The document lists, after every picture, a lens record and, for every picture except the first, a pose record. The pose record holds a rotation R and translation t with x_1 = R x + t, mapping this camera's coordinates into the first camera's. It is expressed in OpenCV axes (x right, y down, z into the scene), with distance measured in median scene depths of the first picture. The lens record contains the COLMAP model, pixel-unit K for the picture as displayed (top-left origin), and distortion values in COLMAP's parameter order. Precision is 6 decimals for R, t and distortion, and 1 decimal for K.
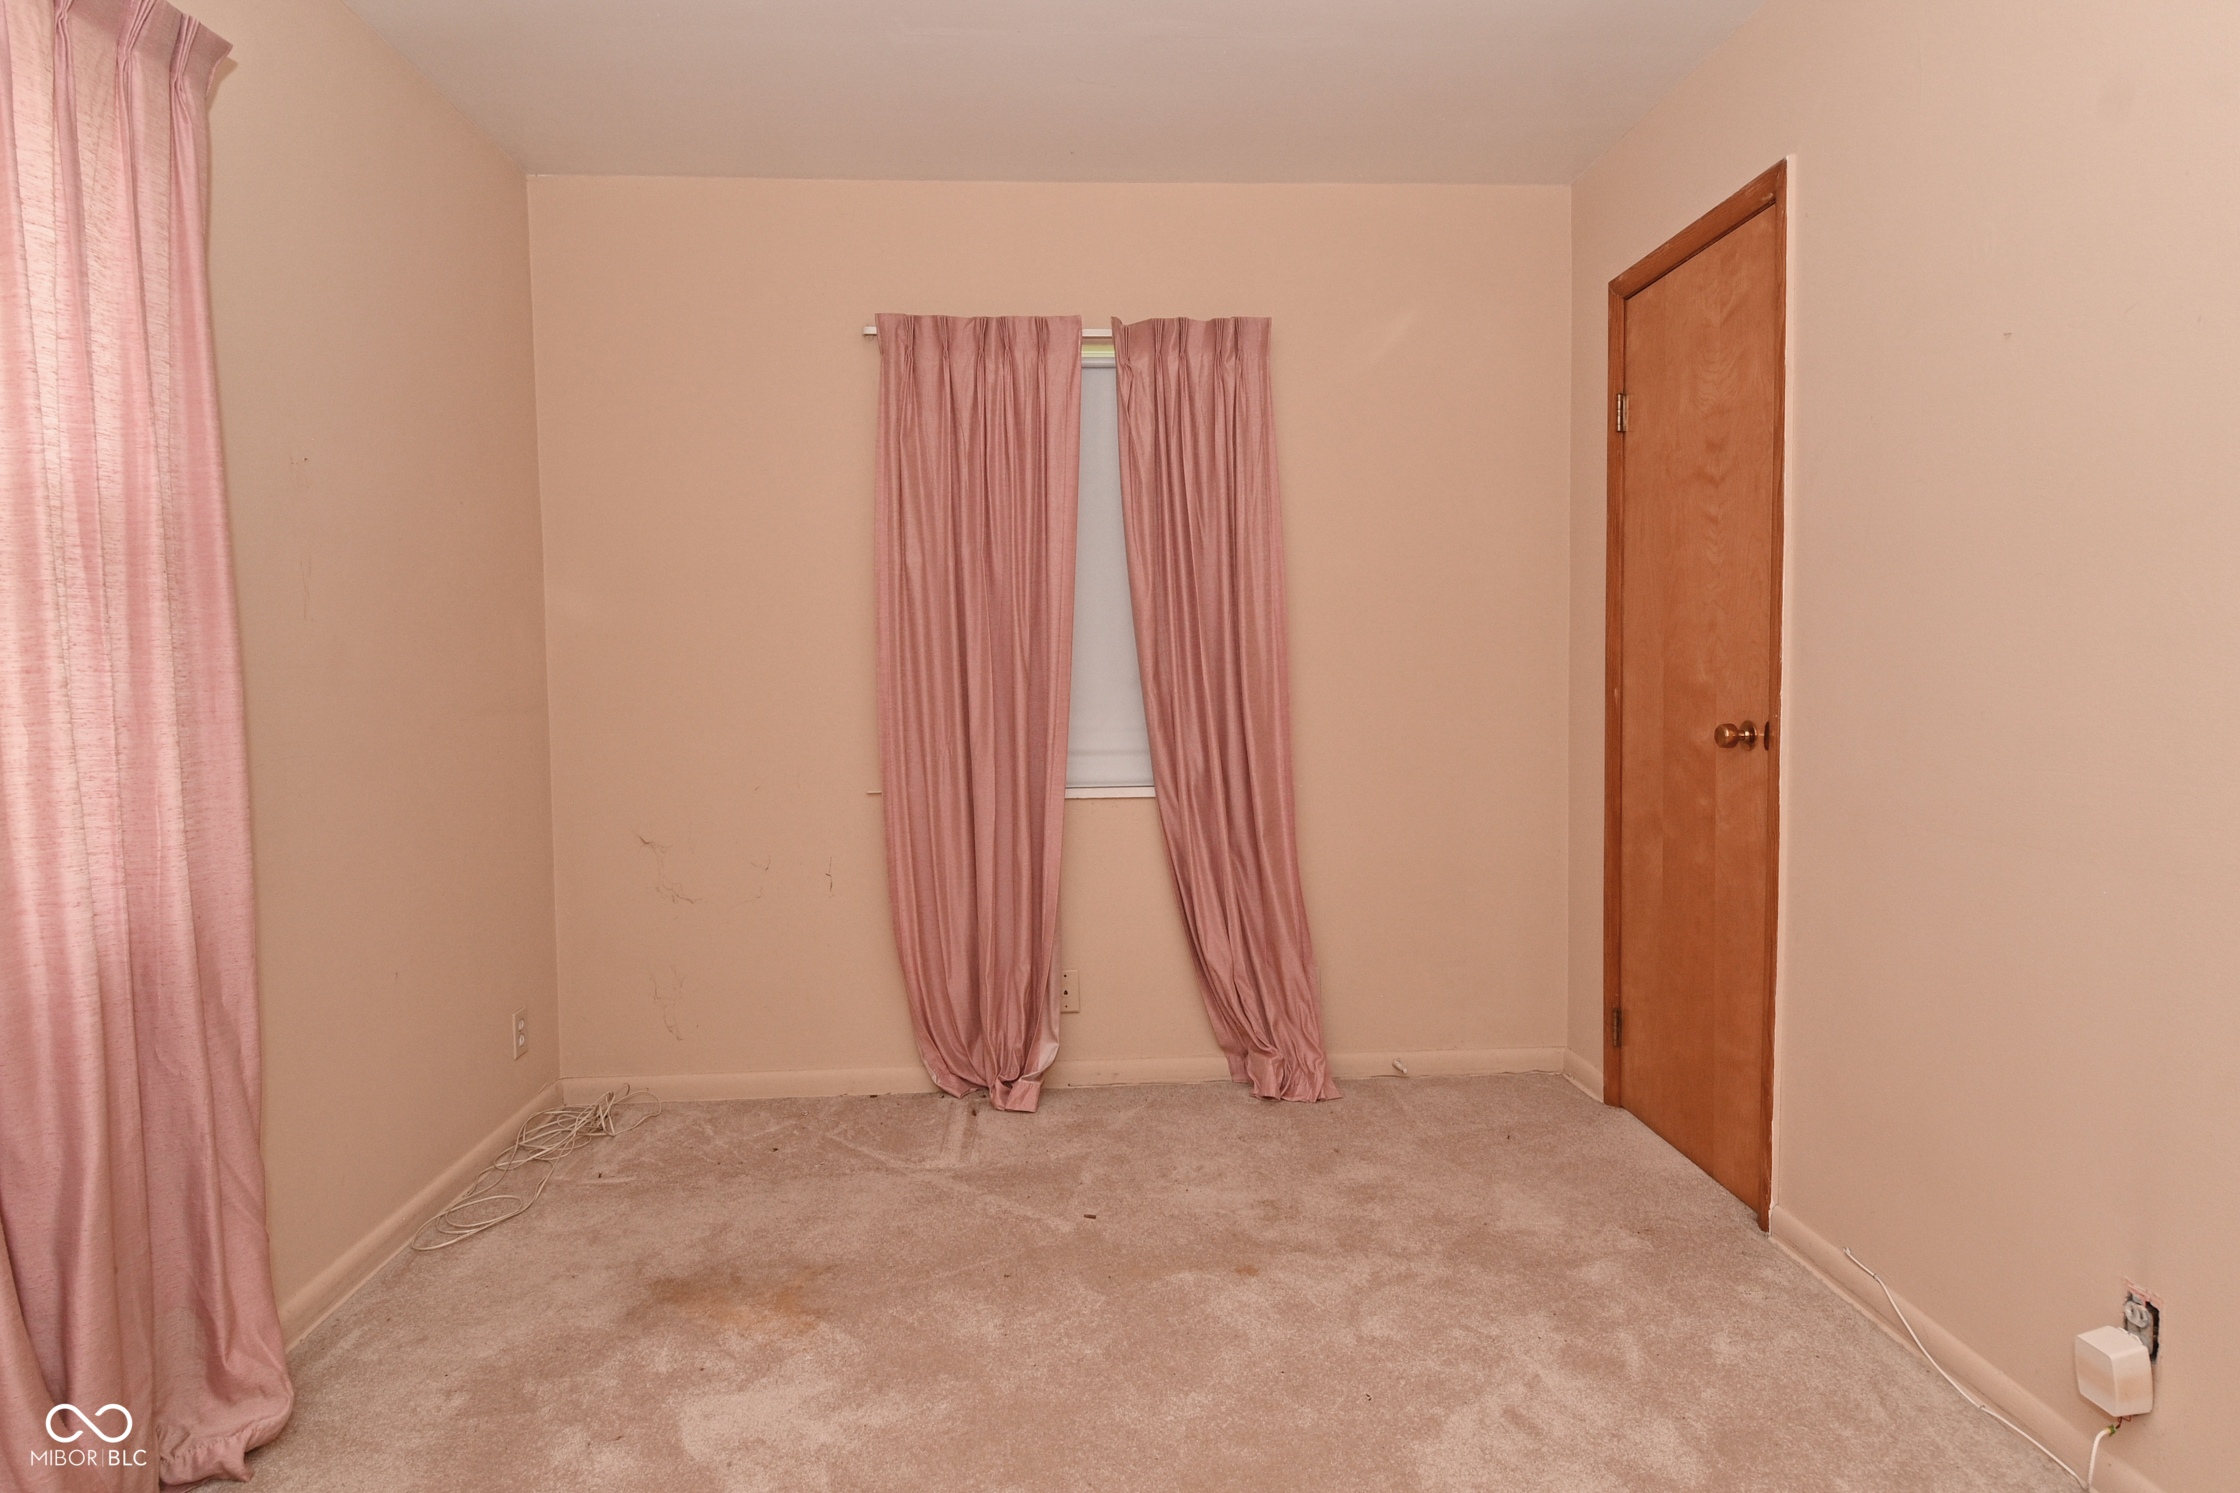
lens RADIAL K [[1184.5, 0, 1126.6], [0, 1184.5, 727.4], [0, 0, 1]] dist [0.004933, -0.019236]
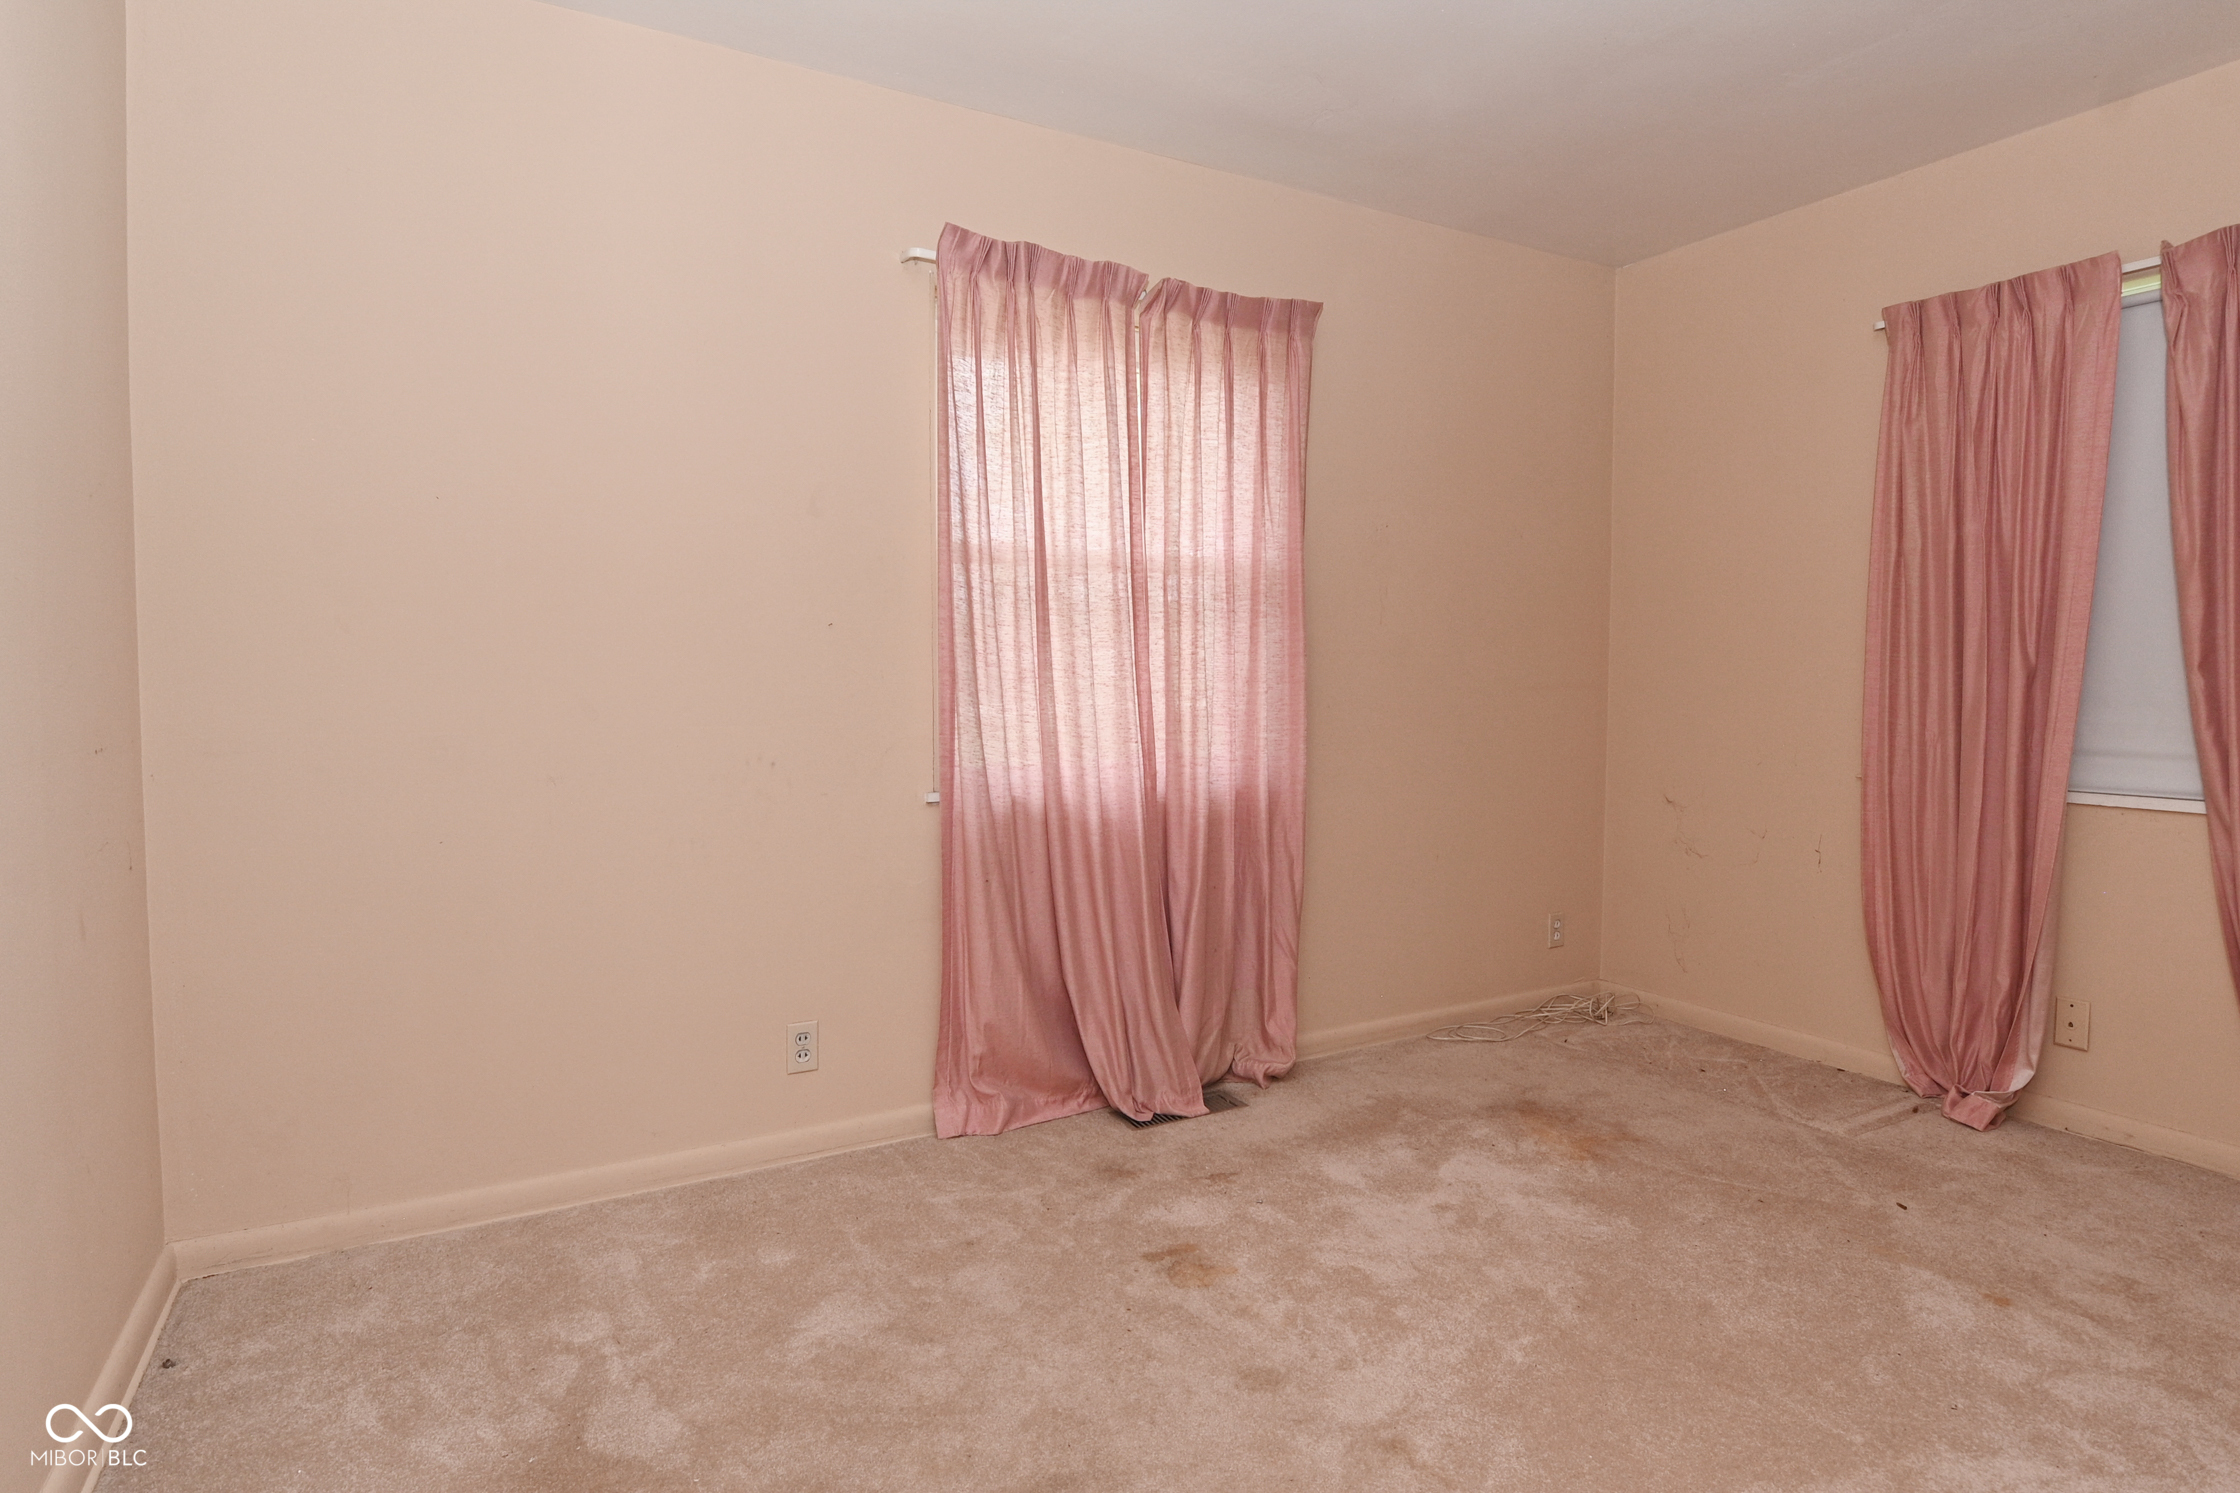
lens RADIAL K [[1184.5, 0, 1126.6], [0, 1184.5, 727.4], [0, 0, 1]] dist [0.004933, -0.019236]
pose [[0.438611, 0.053469, -0.897085, 0.431723], [-0.048745, 0.998174, 0.035661, 0.006975], [0.897354, 0.028087, 0.440416, -0.022367]]
